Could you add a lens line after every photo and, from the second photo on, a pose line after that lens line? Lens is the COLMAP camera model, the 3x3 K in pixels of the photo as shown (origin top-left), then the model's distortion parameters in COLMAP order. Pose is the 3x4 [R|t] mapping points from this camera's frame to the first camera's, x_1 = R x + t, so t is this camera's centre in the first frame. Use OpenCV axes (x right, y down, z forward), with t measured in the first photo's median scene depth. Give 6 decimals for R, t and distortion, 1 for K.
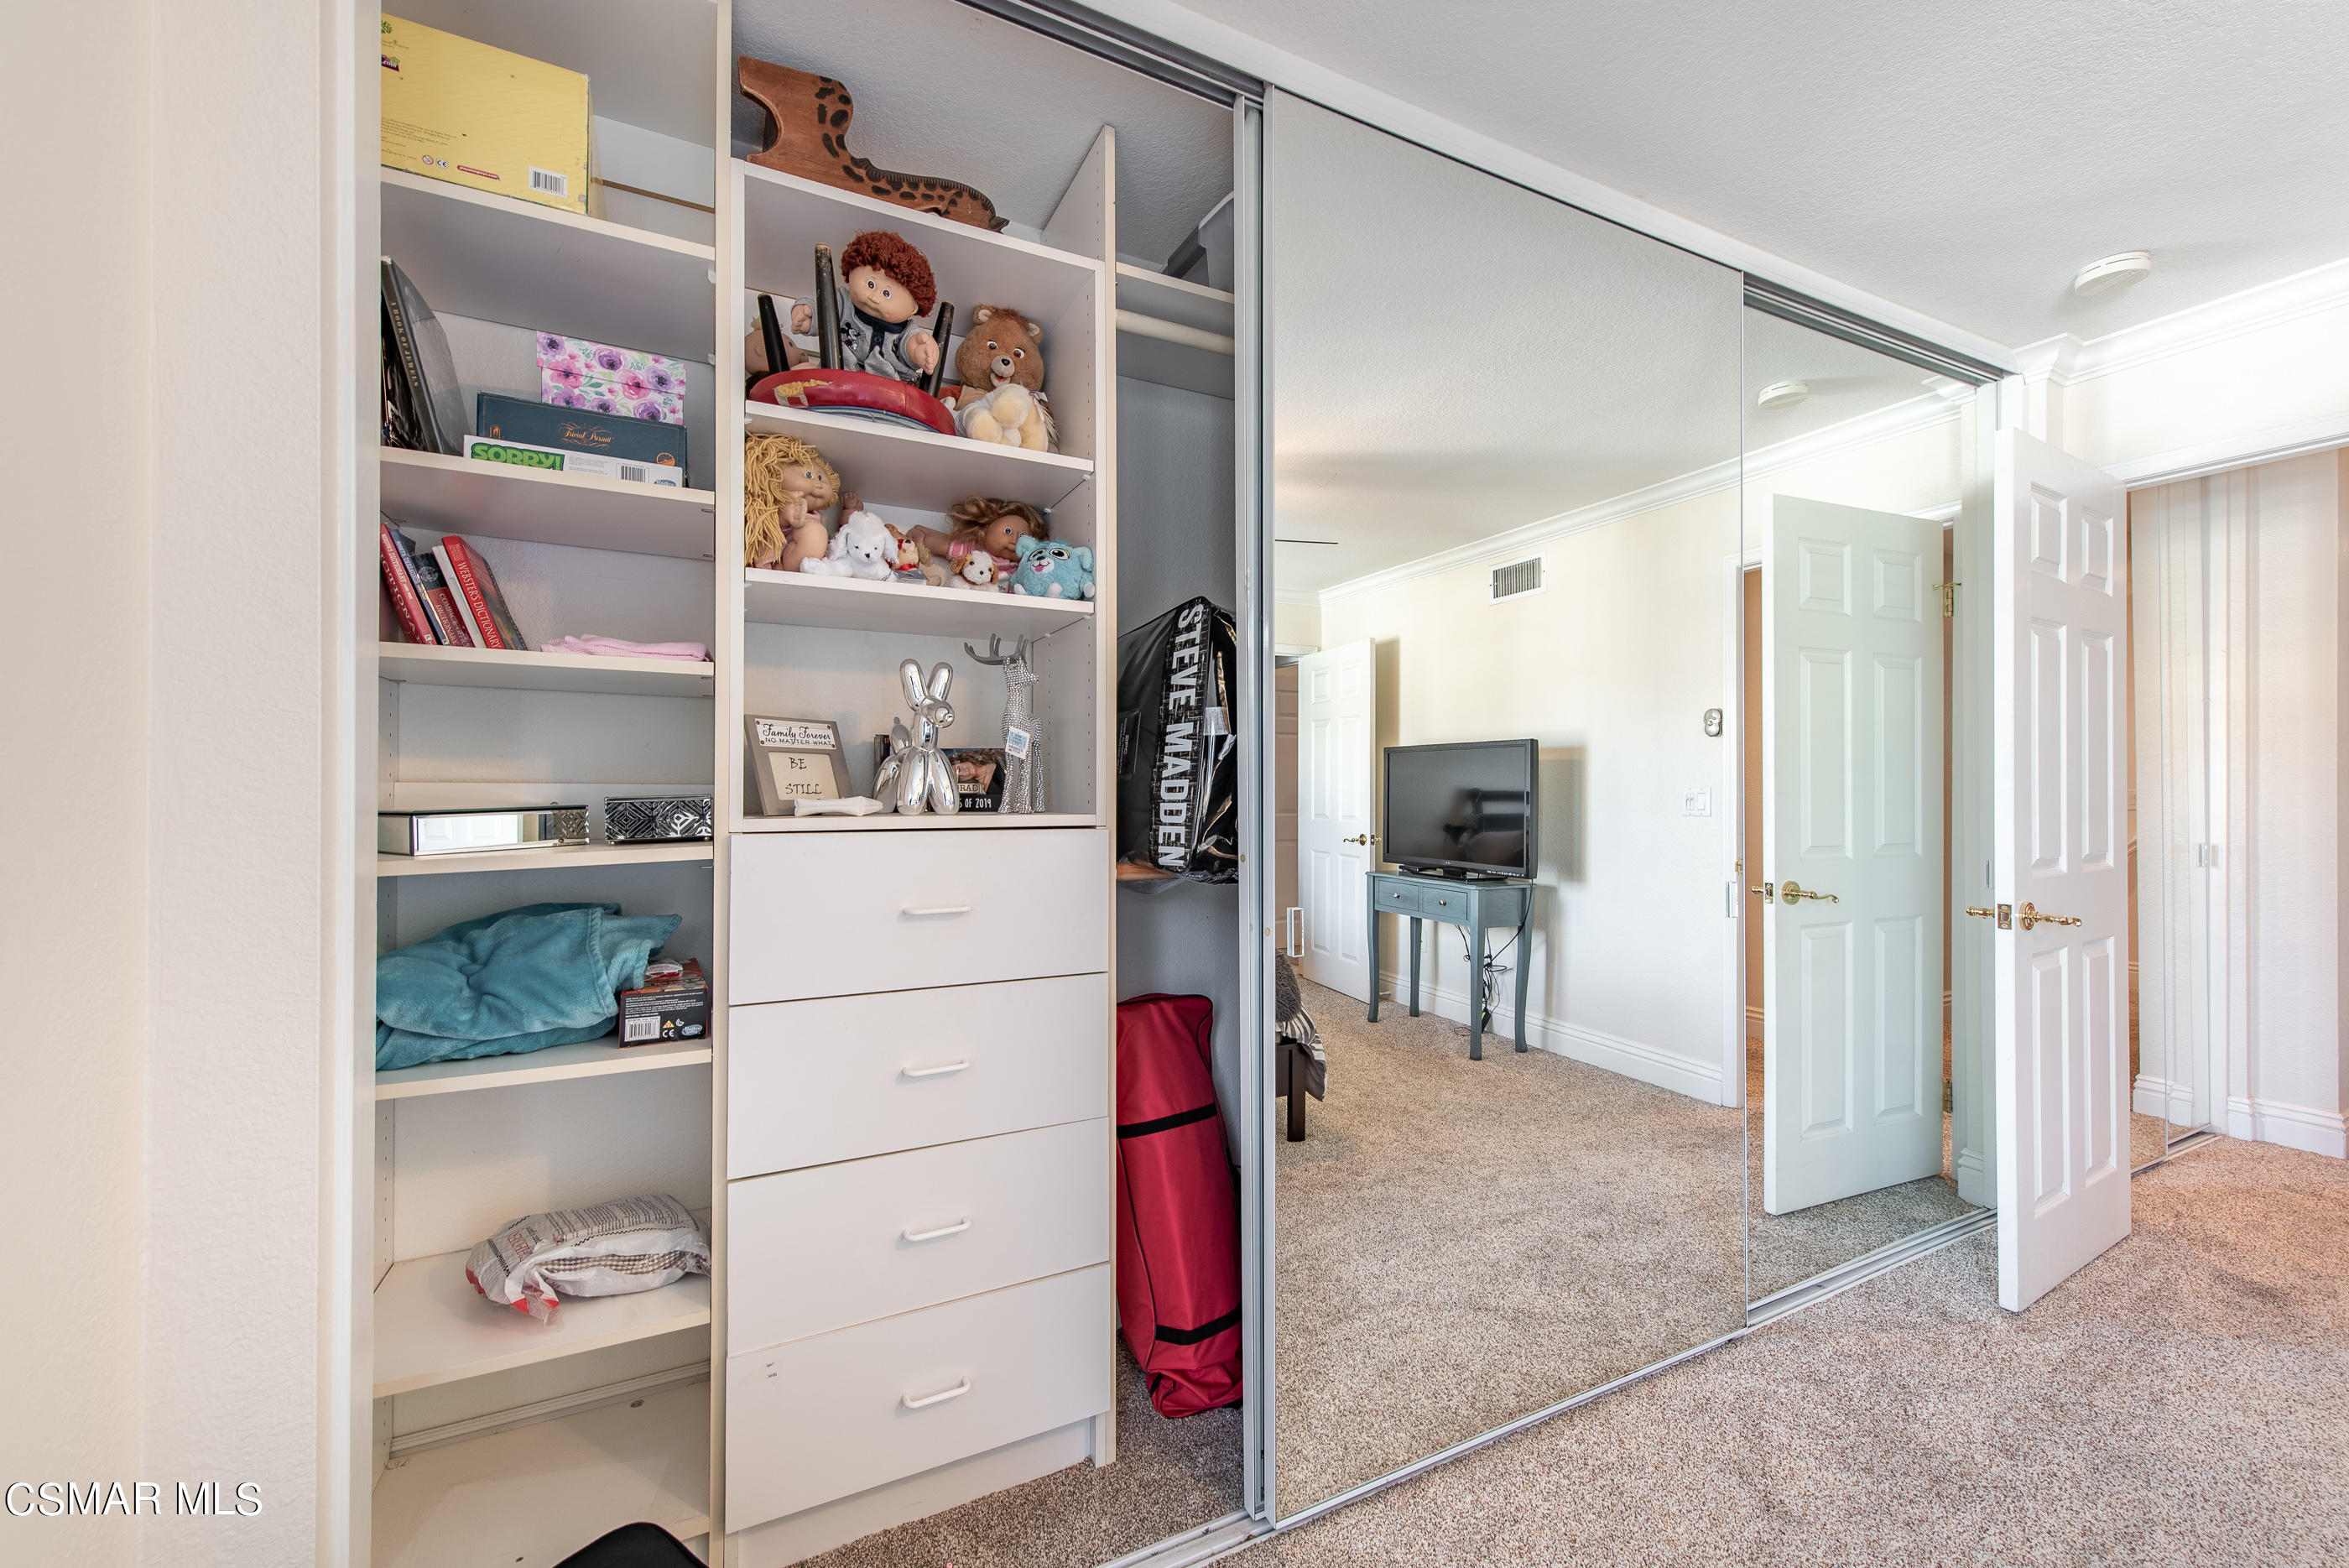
lens RADIAL K [[926.0, 0, 1191.7], [0, 926.0, 781.6], [0, 0, 1]] dist [0.017495, -0.005266]
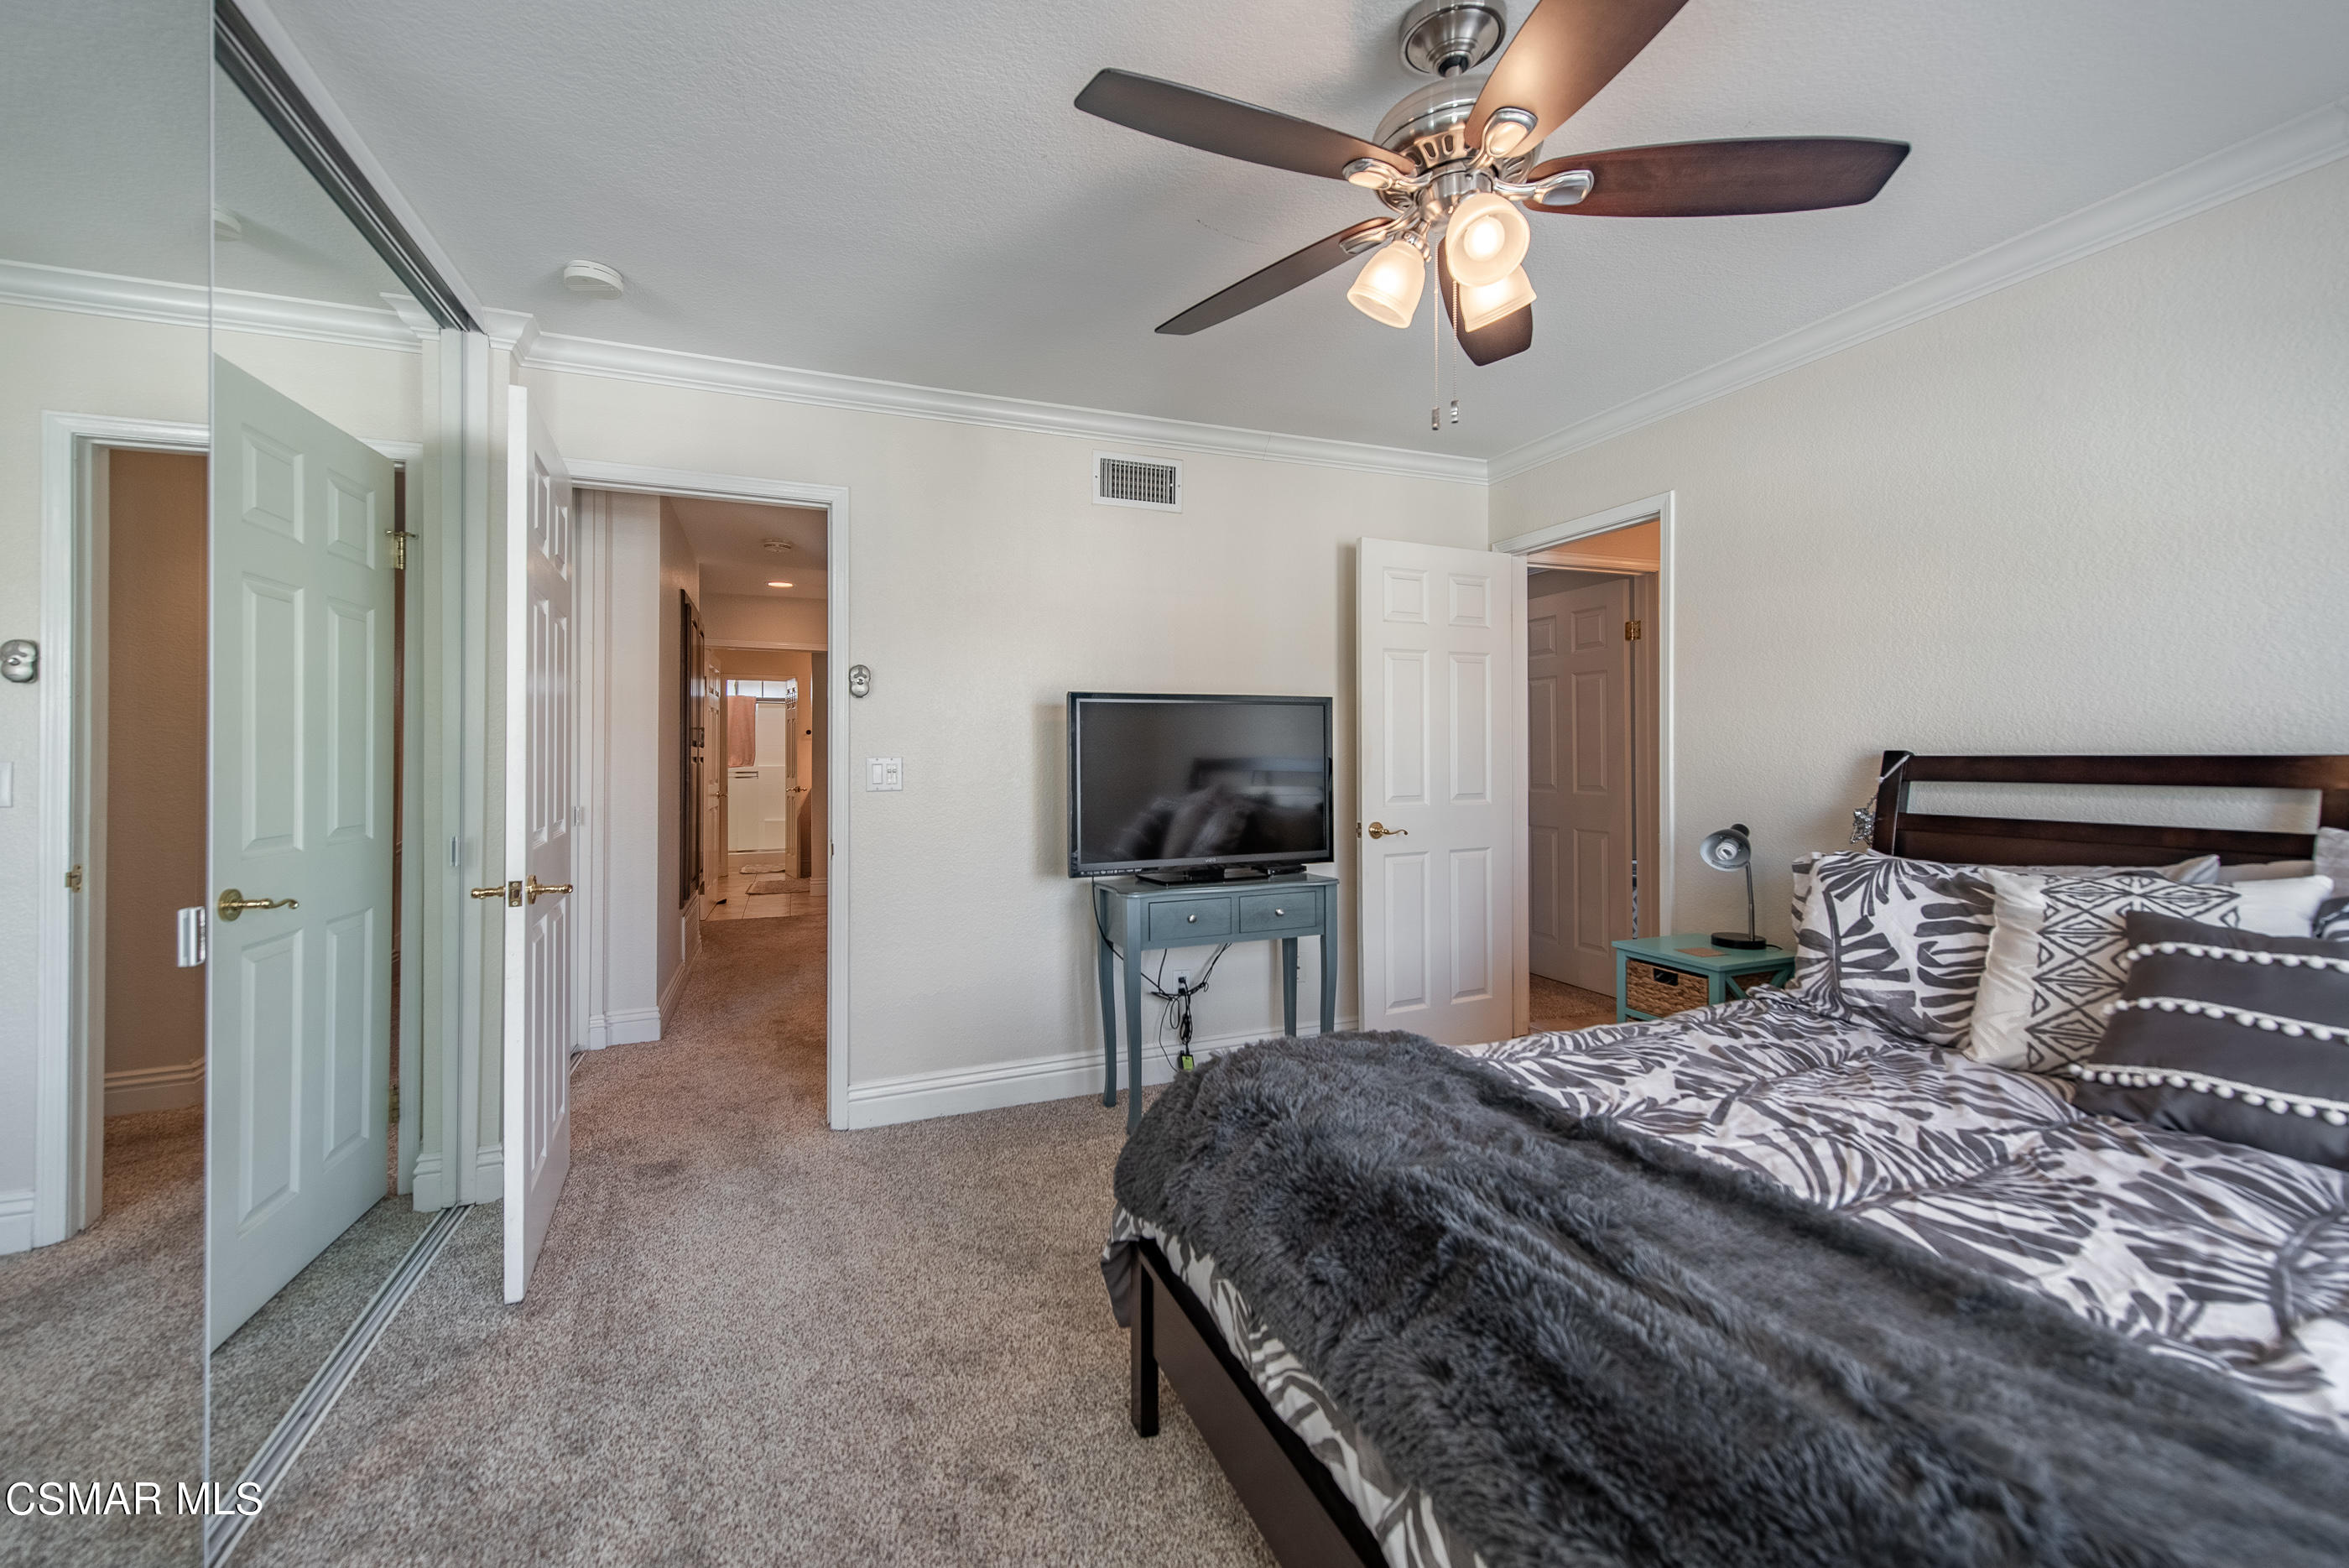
lens RADIAL K [[926.0, 0, 1161.7], [0, 926.0, 755.8], [0, 0, 1]] dist [0.017495, -0.005266]
pose [[0.087536, -0.003073, 0.996157, -0.022308], [0.000060, 0.999995, 0.003080, -0.000144], [-0.996161, -0.000210, 0.087536, 0.207626]]
